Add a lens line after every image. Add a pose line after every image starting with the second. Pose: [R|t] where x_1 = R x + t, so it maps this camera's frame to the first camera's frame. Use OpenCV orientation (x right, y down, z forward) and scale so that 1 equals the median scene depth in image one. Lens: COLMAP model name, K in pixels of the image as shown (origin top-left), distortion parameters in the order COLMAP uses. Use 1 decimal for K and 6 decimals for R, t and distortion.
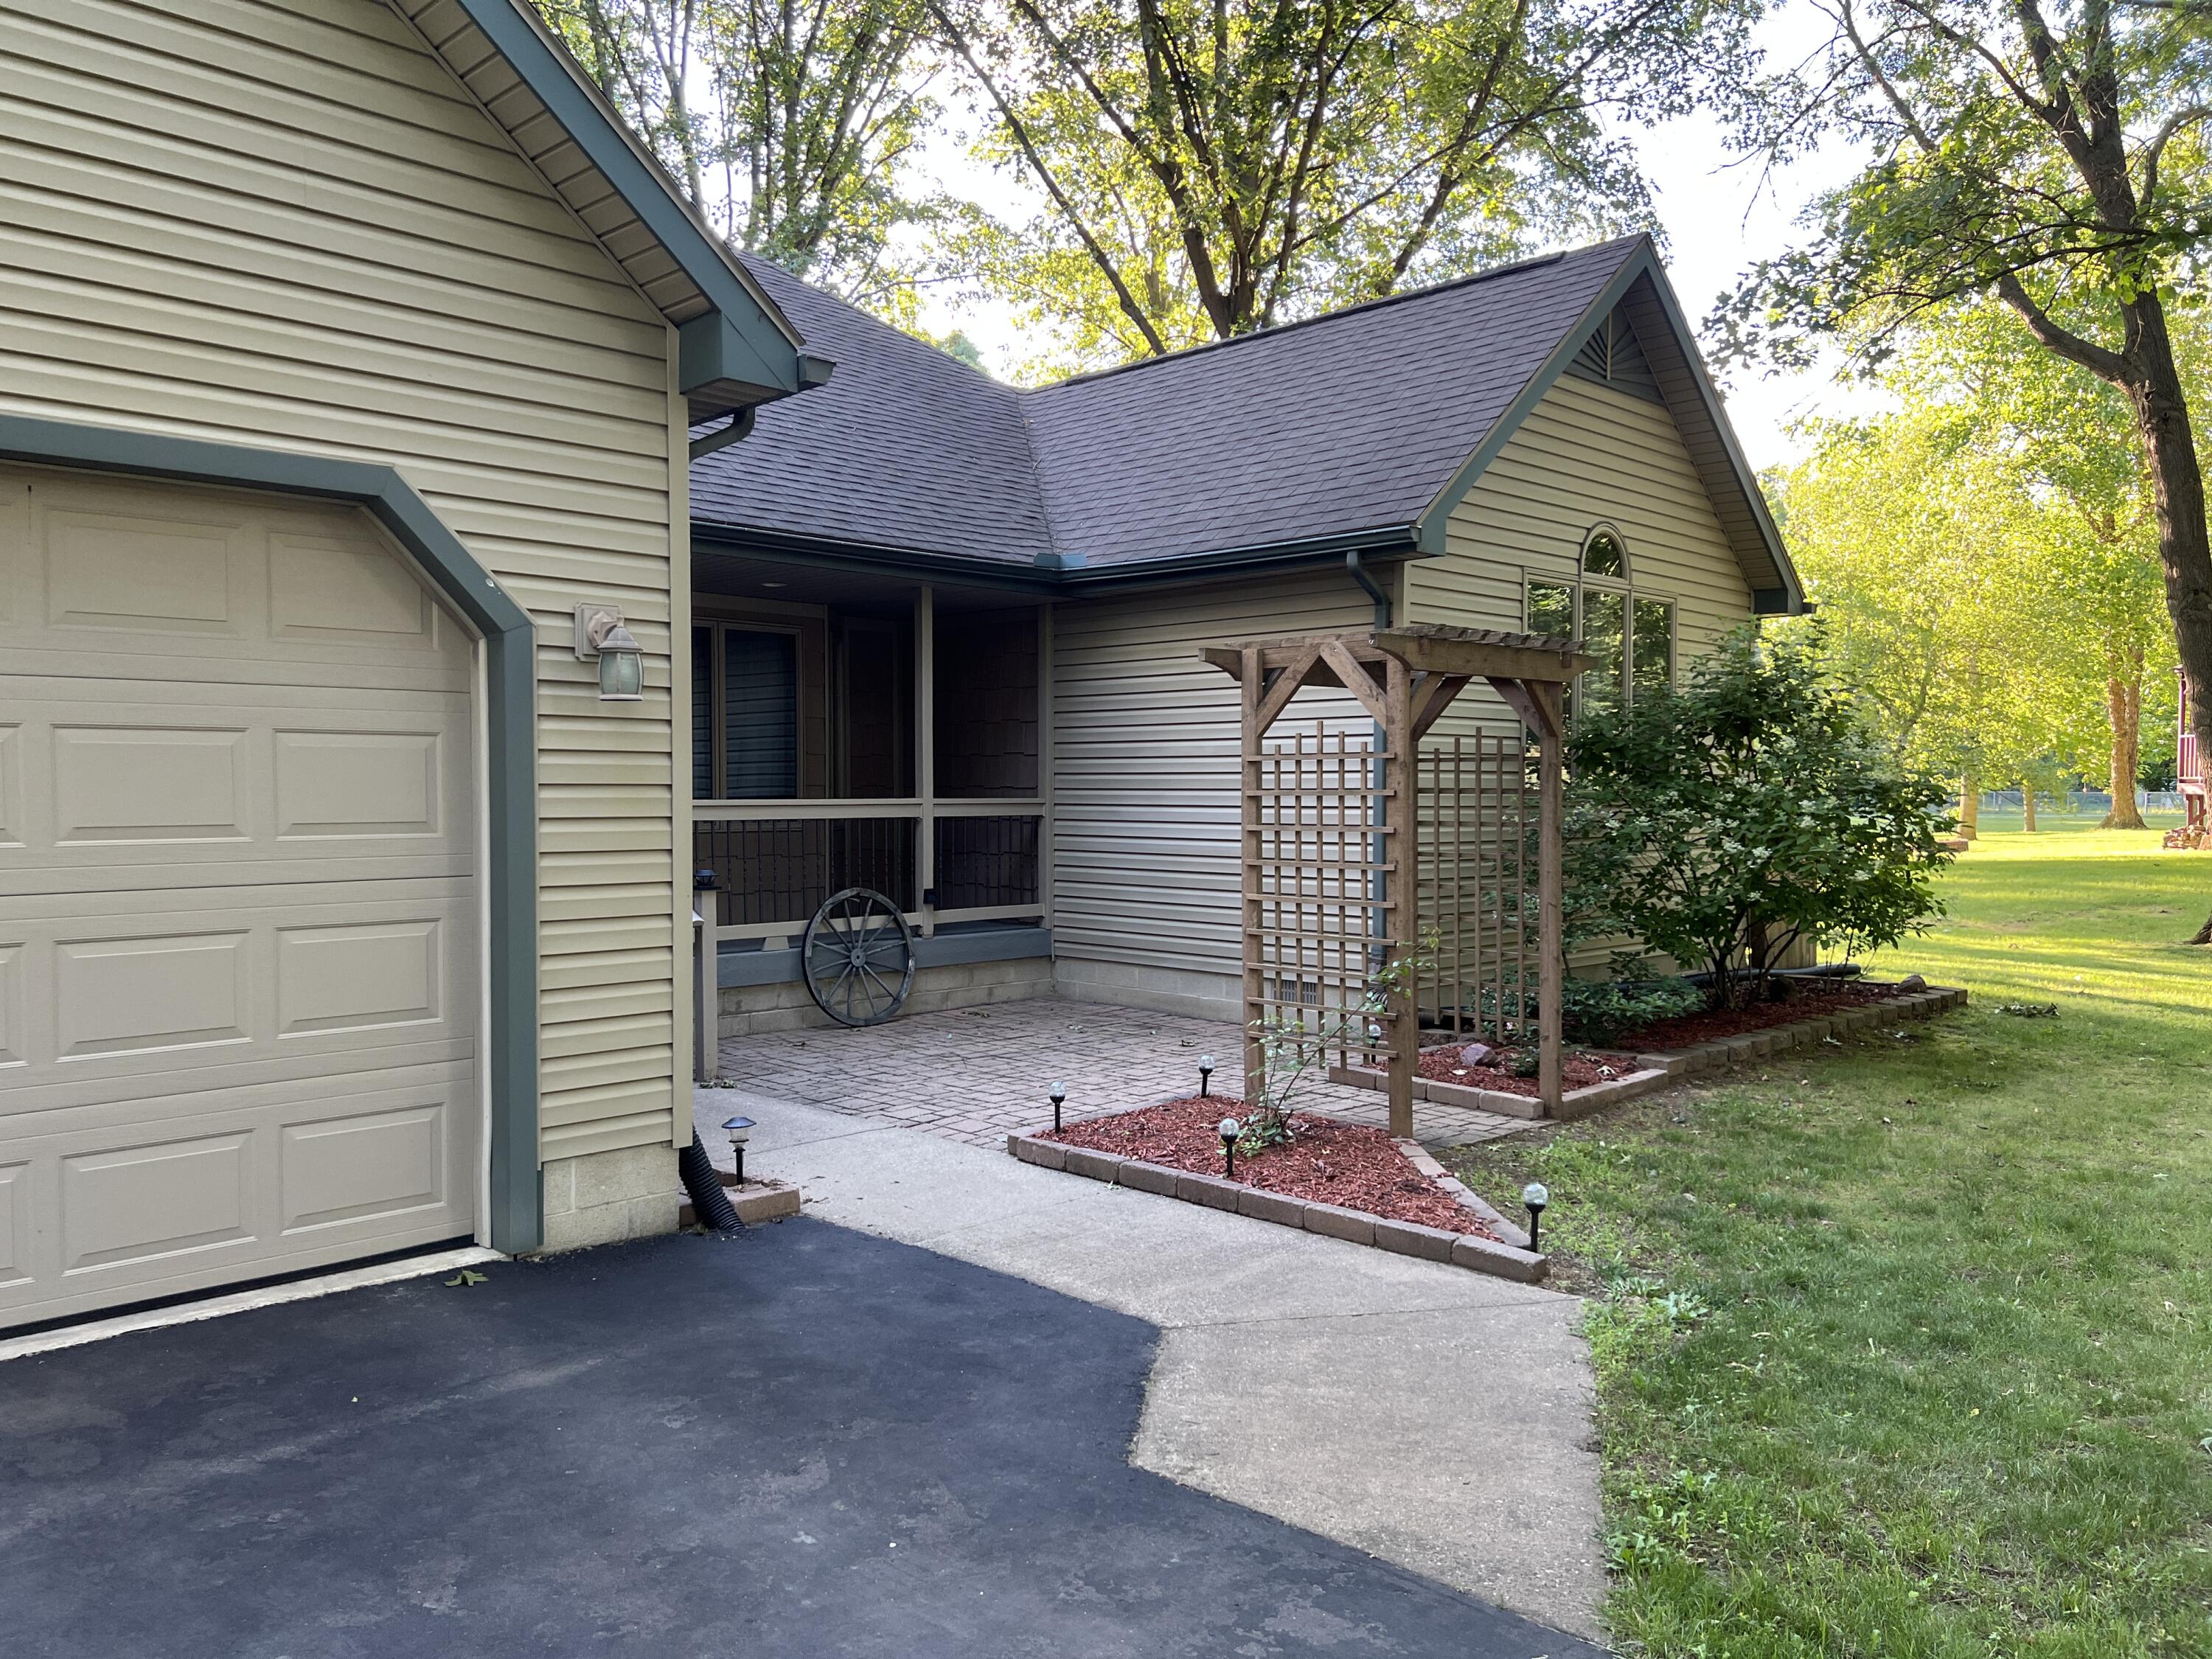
lens RADIAL K [[1662.0, 0, 1107.5], [0, 1662.0, 833.9], [0, 0, 1]] dist [0.066858, -0.081914]
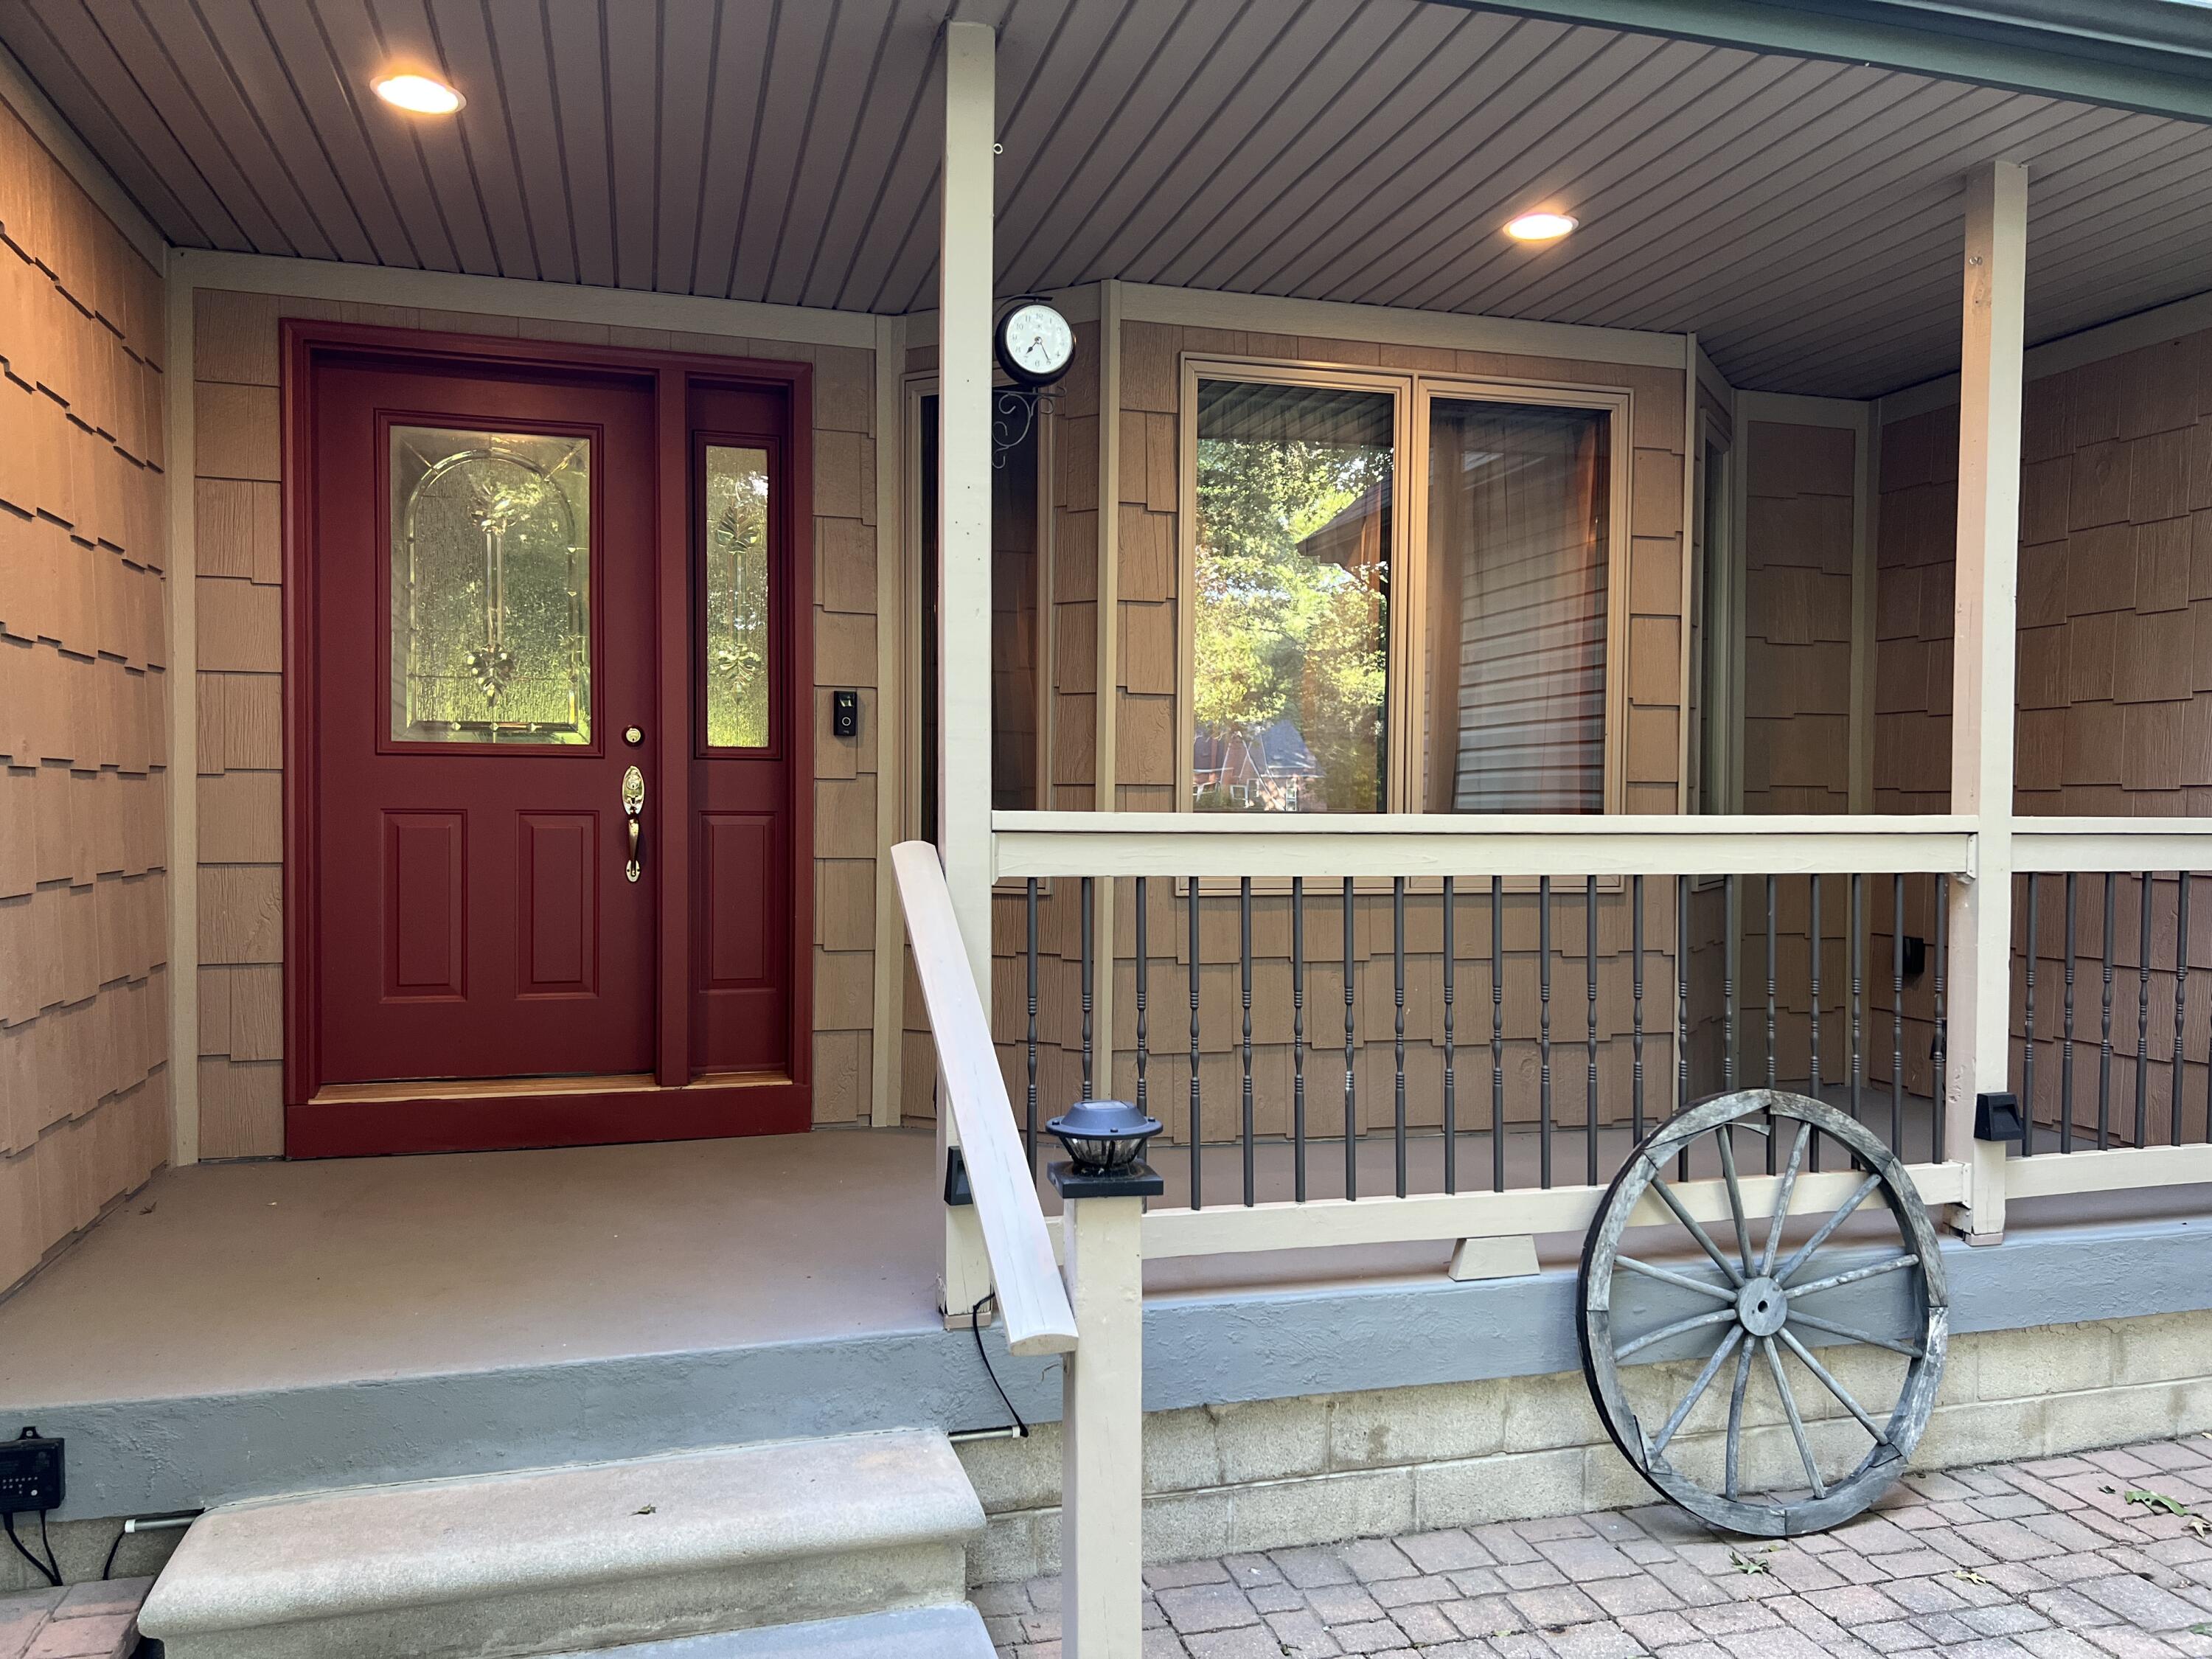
lens RADIAL K [[1662.0, 0, 1108.3], [0, 1662.0, 840.1], [0, 0, 1]] dist [0.066858, -0.081914]
pose [[0.878960, 0.017778, -0.476563, -0.105922], [-0.020702, 0.999785, -0.000887, -0.012990], [0.476445, 0.010645, 0.879140, 0.640873]]
